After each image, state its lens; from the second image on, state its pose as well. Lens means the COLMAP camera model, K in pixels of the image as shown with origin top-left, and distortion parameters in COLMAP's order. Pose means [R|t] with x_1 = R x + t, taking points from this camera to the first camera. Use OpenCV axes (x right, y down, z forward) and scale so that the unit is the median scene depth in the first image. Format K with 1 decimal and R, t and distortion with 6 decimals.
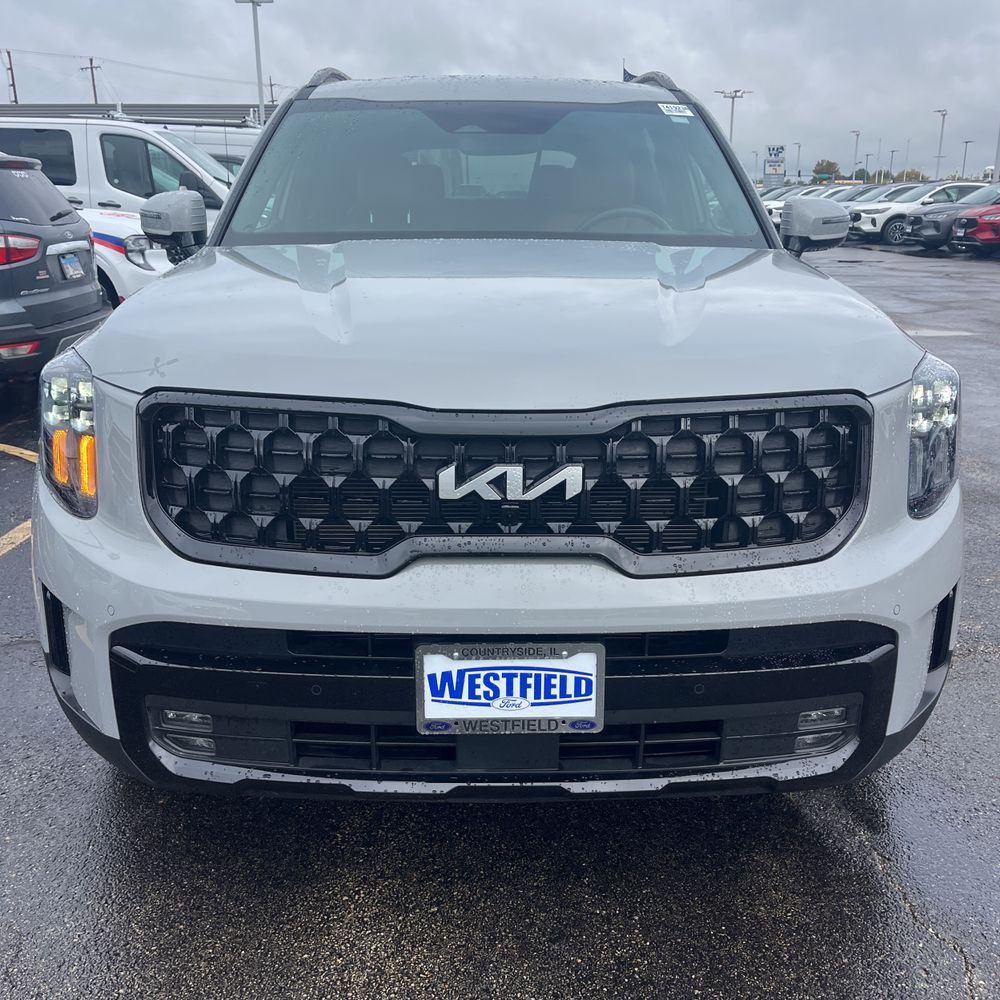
lens RADIAL K [[1012.6, 0, 489.8], [0, 1012.6, 495.9], [0, 0, 1]] dist [0.025033, 0.000000]
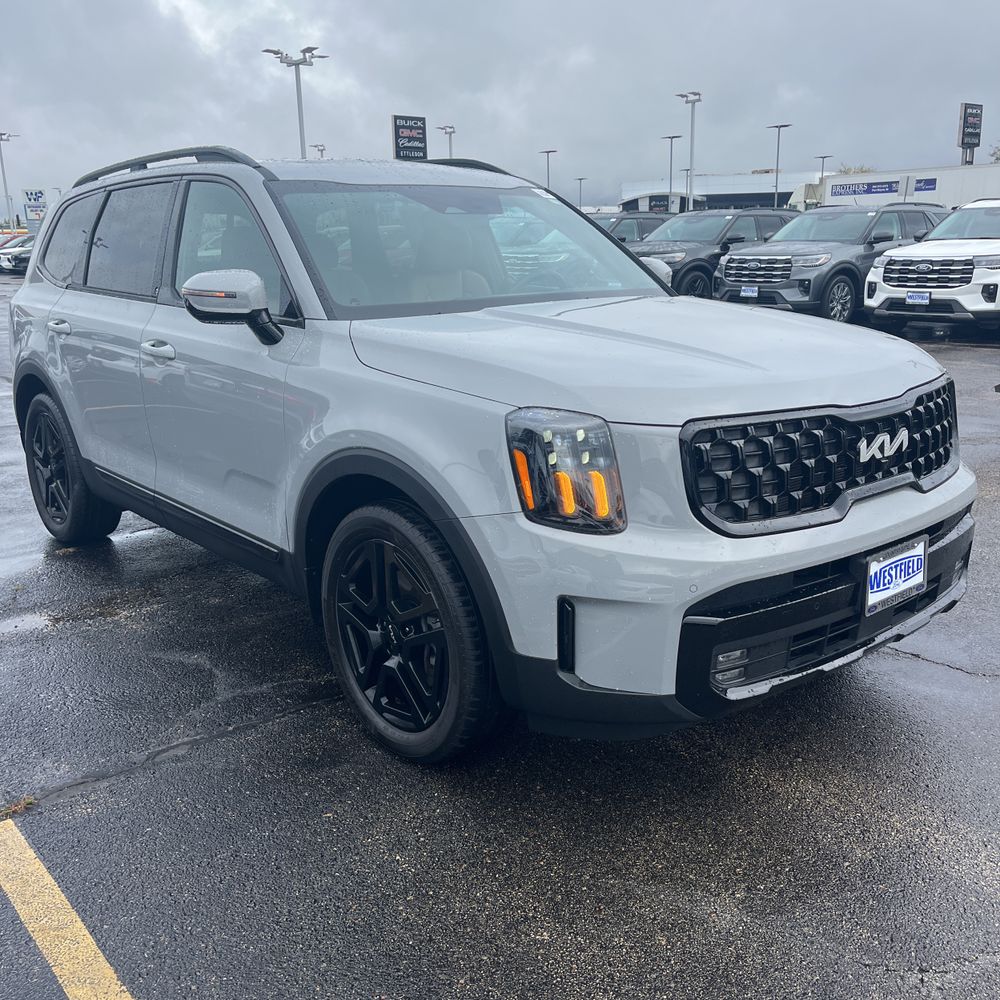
lens RADIAL K [[1012.6, 0, 508.7], [0, 1012.6, 504.8], [0, 0, 1]] dist [0.025033, 0.000000]
pose [[0.773994, -0.176761, 0.608020, -1.407178], [0.196678, 0.979861, 0.034494, -0.092699], [-0.601873, 0.092886, 0.793172, 0.087104]]
